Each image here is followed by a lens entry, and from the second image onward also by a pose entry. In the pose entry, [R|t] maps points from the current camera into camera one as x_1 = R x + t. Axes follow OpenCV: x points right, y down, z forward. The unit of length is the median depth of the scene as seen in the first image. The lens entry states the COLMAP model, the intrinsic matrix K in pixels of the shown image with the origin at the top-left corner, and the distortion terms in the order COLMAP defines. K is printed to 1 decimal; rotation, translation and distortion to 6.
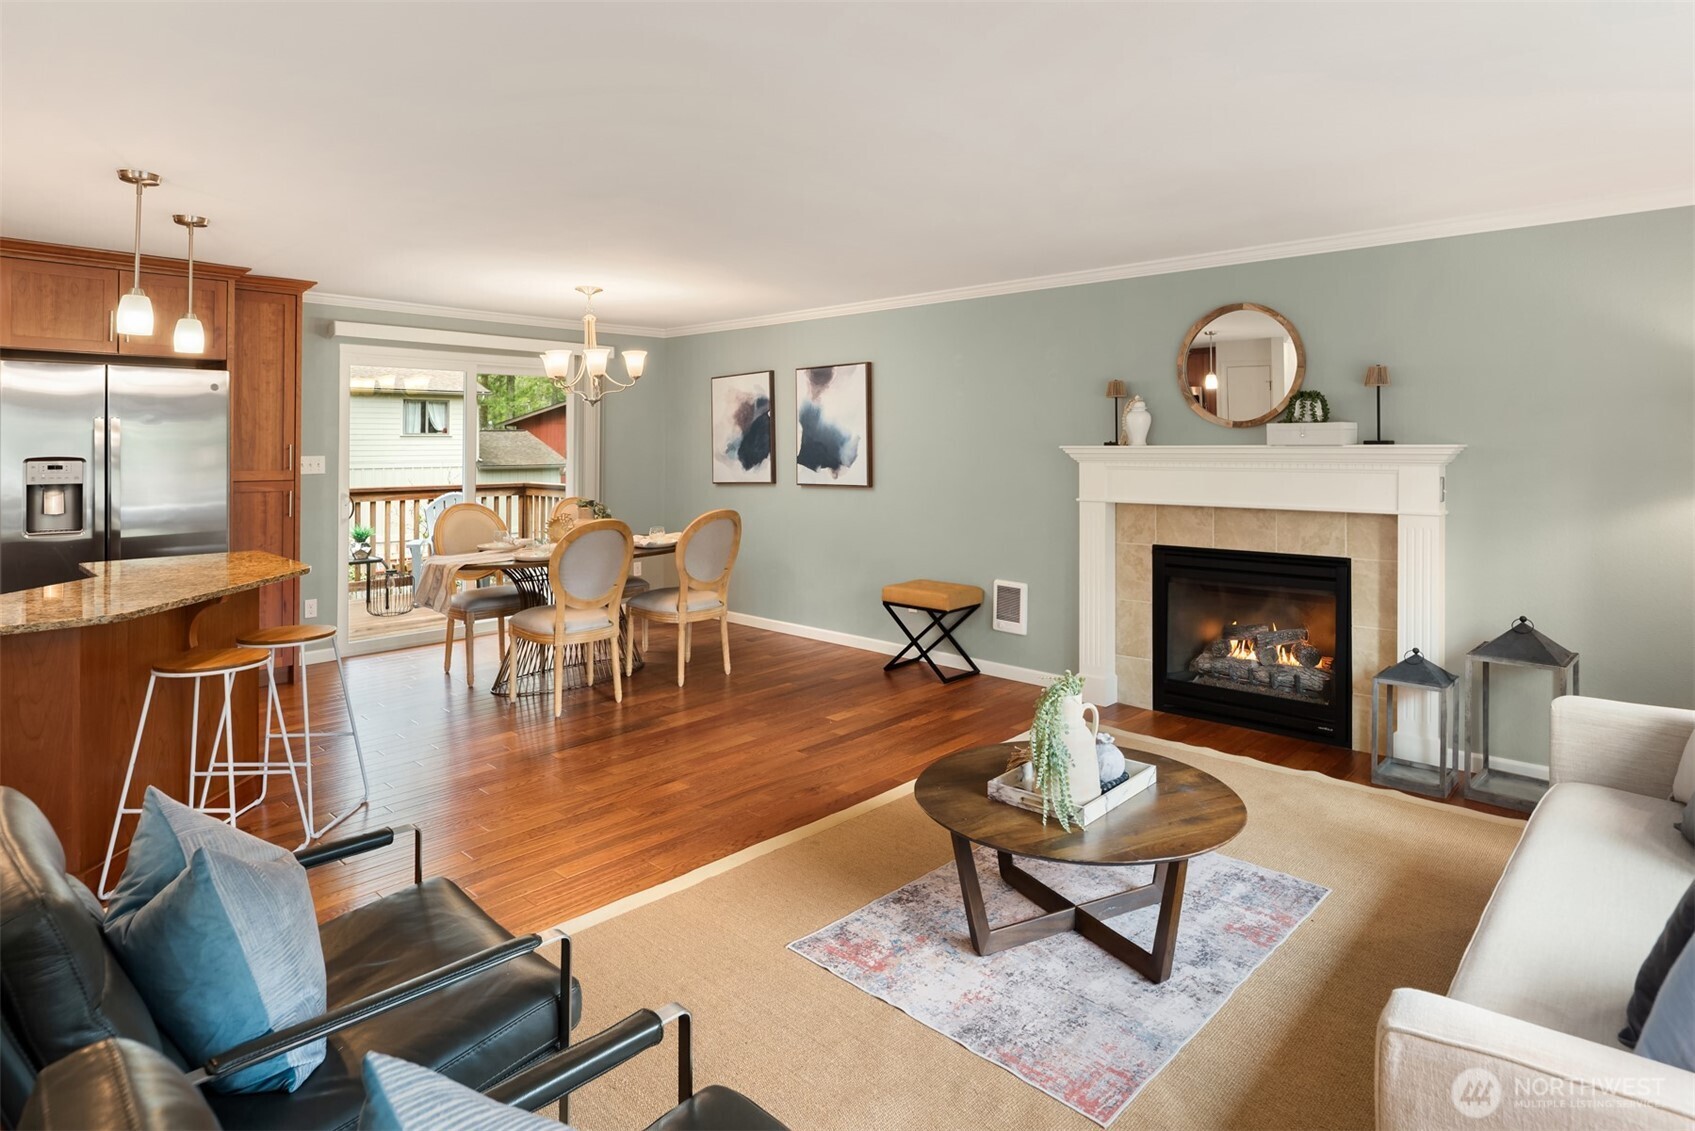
lens RADIAL K [[919.0, 0, 860.5], [0, 919.0, 444.8], [0, 0, 1]] dist [-0.003427, -0.002785]
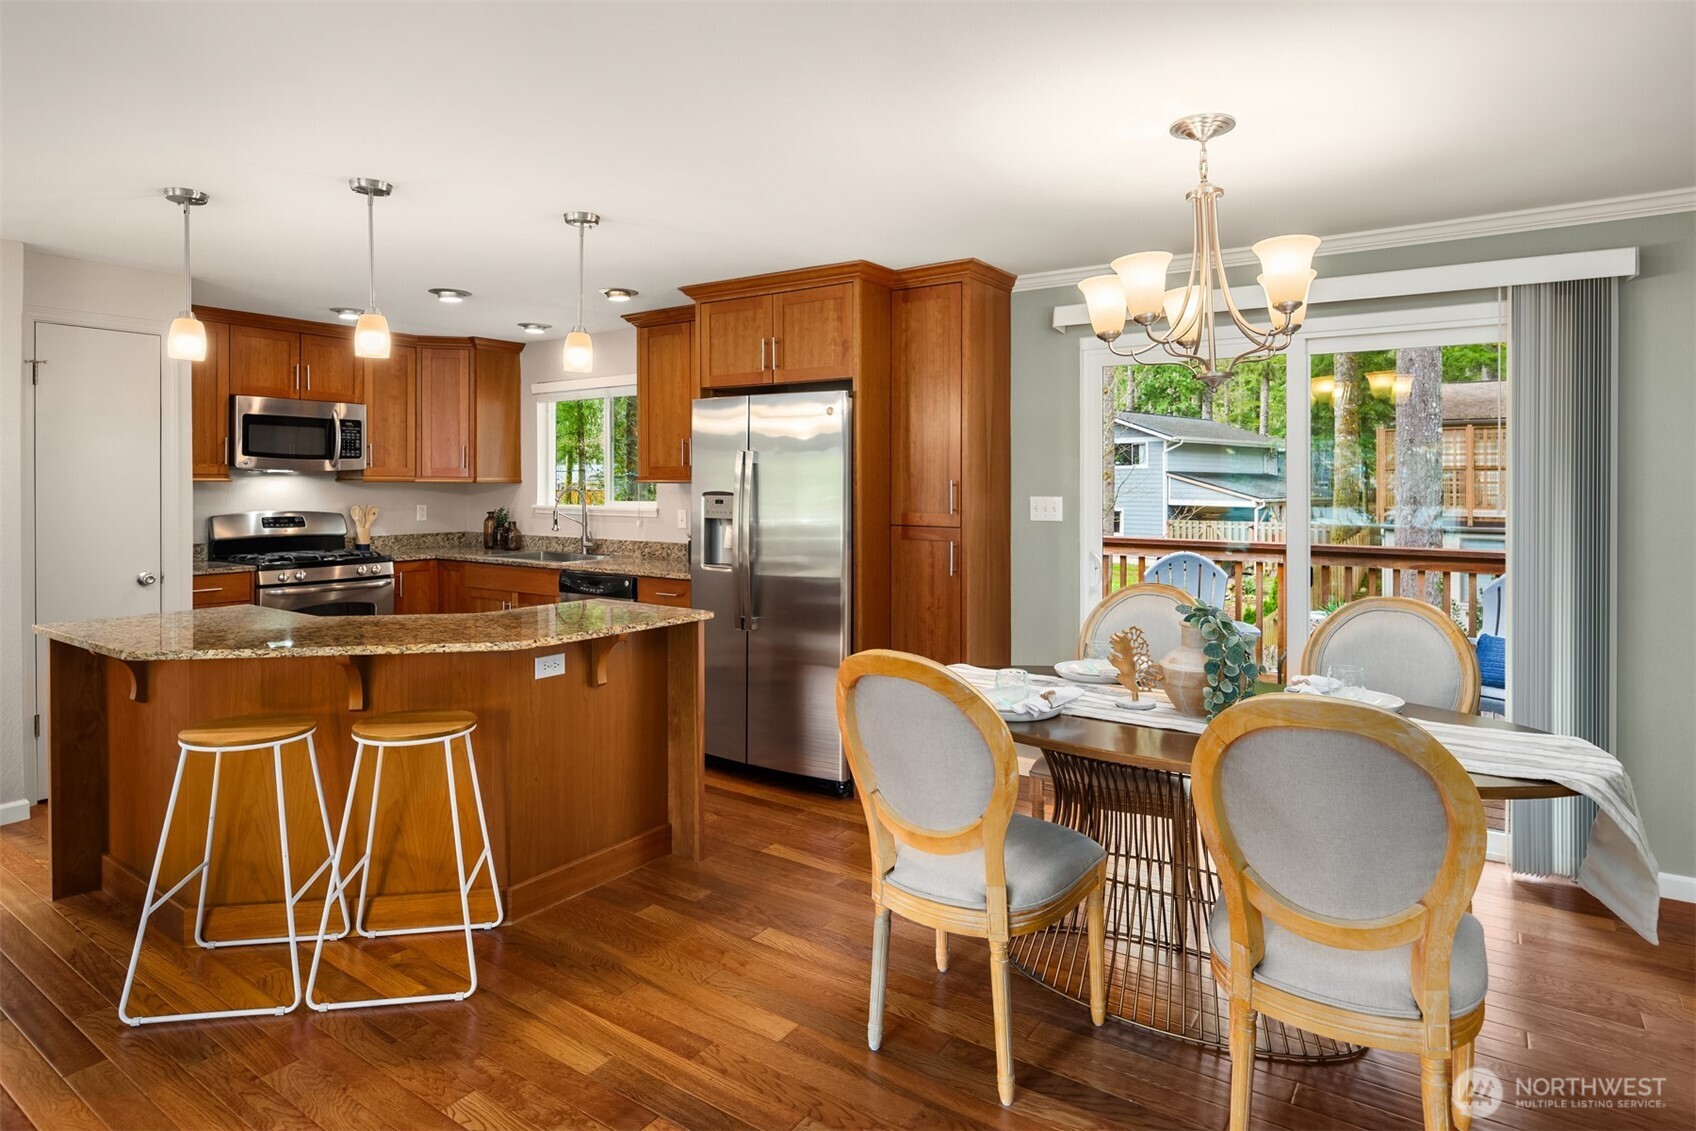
lens RADIAL K [[925.4, 0, 844.1], [0, 925.4, 482.4], [0, 0, 1]] dist [-0.001082, -0.006156]
pose [[0.142884, 0.001137, -0.989739, 0.133781], [-0.006487, 0.999979, 0.000212, 0.001997], [0.989718, 0.006390, 0.142888, 0.878087]]
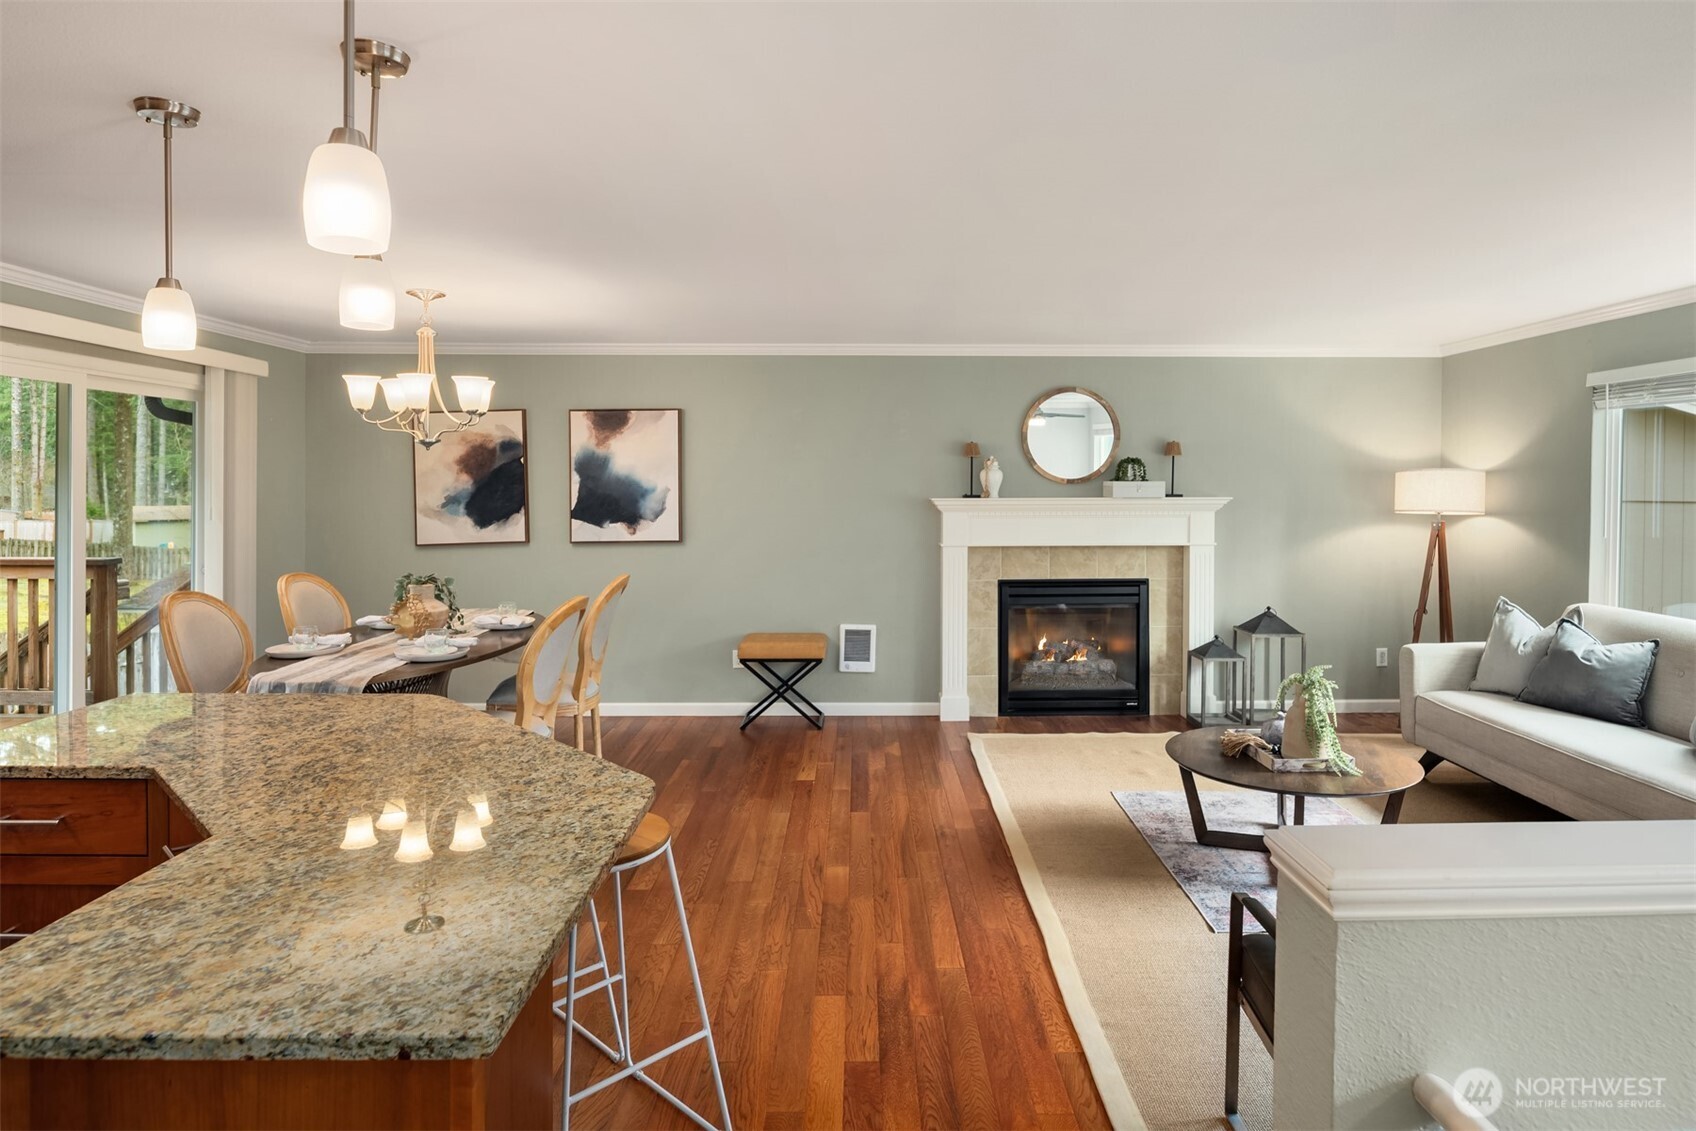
lens RADIAL K [[924.0, 0, 866.3], [0, 924.0, 495.5], [0, 0, 1]] dist [-0.000709, -0.008777]
pose [[0.727414, -0.005843, 0.686174, -0.633073], [-0.000371, 0.999960, 0.008908, -0.012834], [-0.686199, -0.006735, 0.727382, 0.233307]]
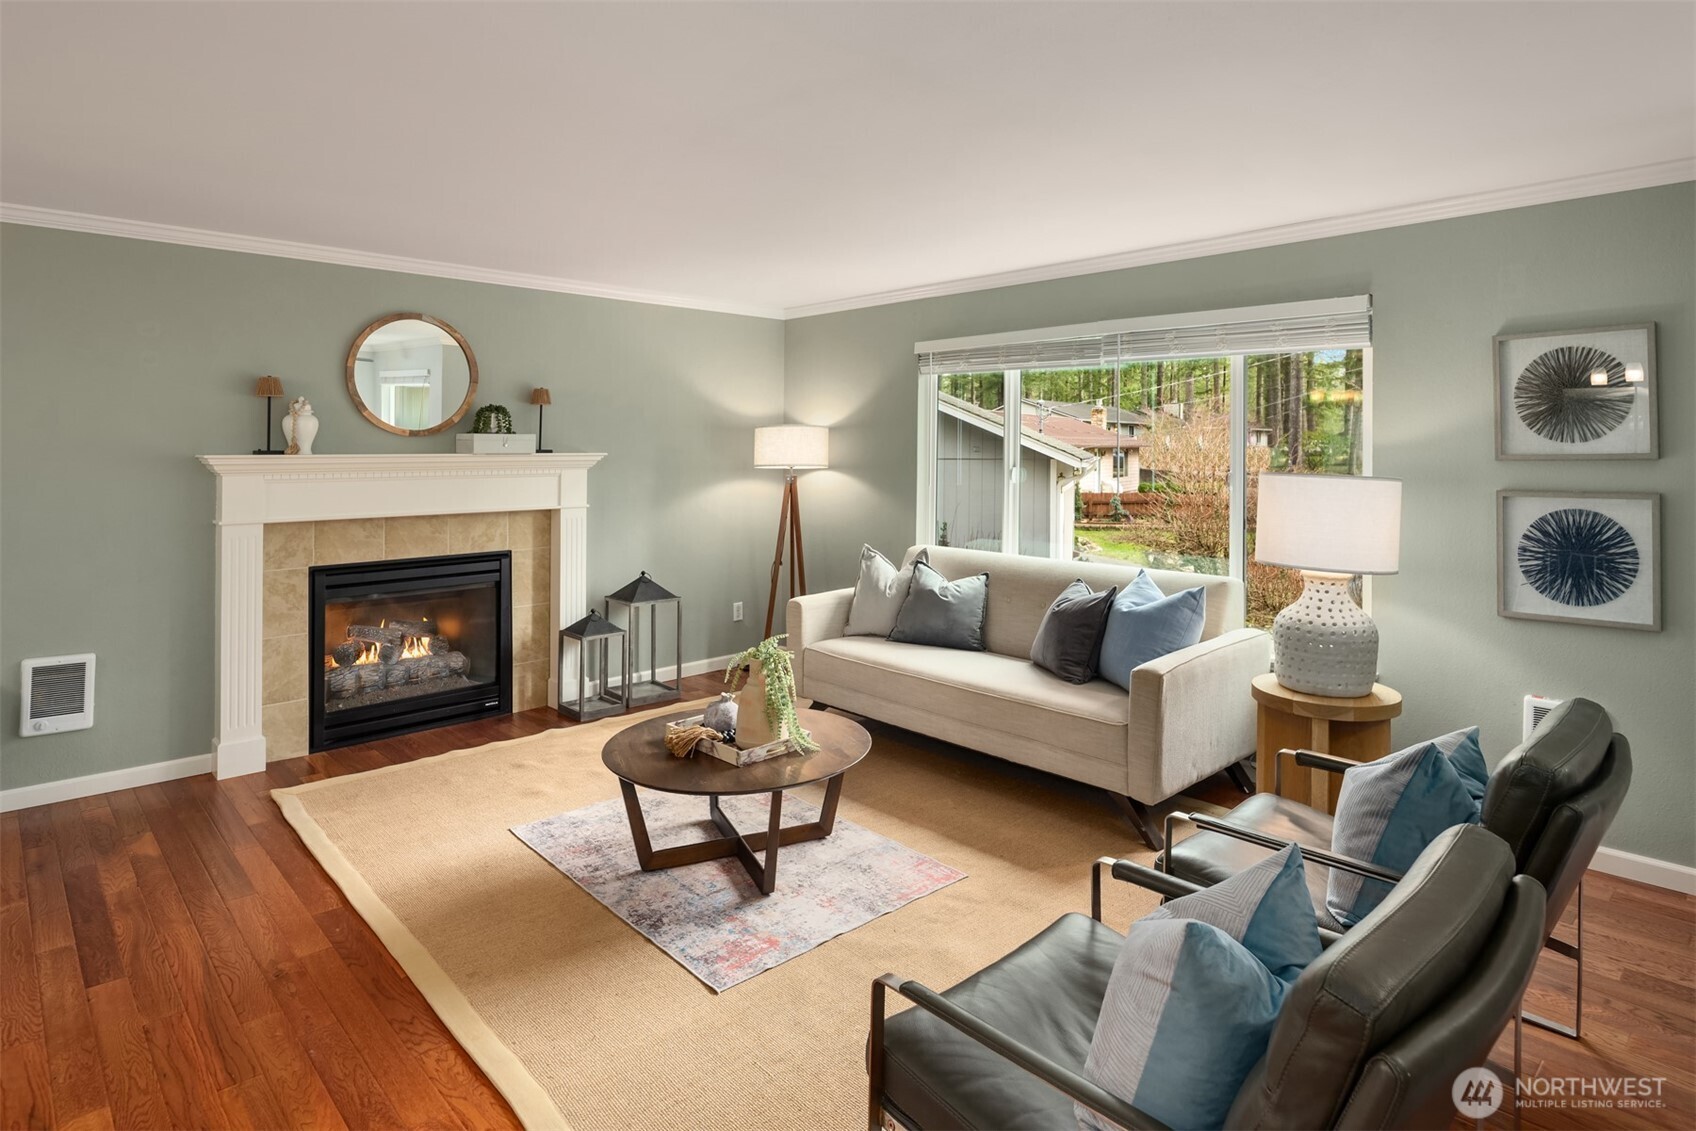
lens RADIAL K [[928.6, 0, 850.5], [0, 928.6, 447.2], [0, 0, 1]] dist [-0.000182, -0.006782]
pose [[0.066539, 0.003315, 0.997778, -0.529614], [-0.001194, 0.999994, -0.003242, -0.003874], [-0.997783, -0.000976, 0.066542, 0.417408]]
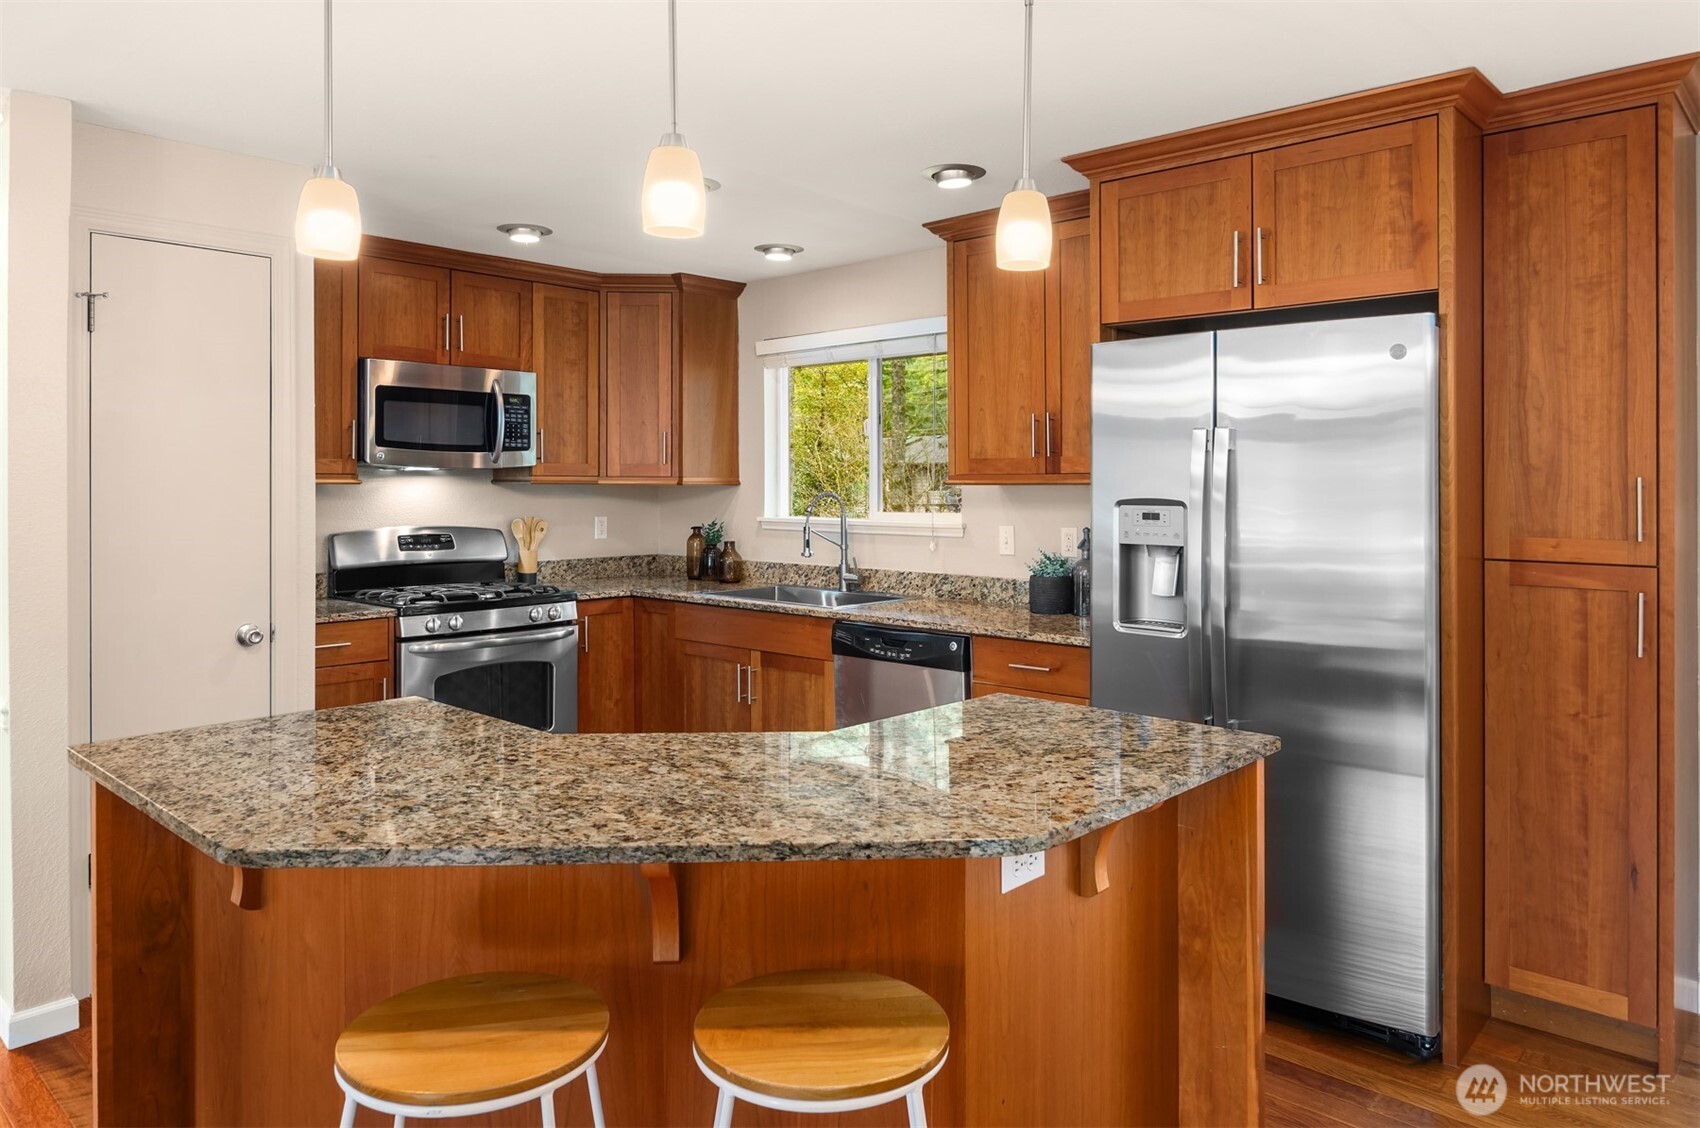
lens RADIAL K [[1106.9, 0, 845.3], [0, 1106.9, 473.2], [0, 0, 1]] dist [-0.004840, -0.002260]
pose [[-0.000602, -0.009040, -0.999959, -0.150310], [-0.003360, 0.999954, -0.009038, 0.003723], [0.999994, 0.003354, -0.000632, 0.713127]]
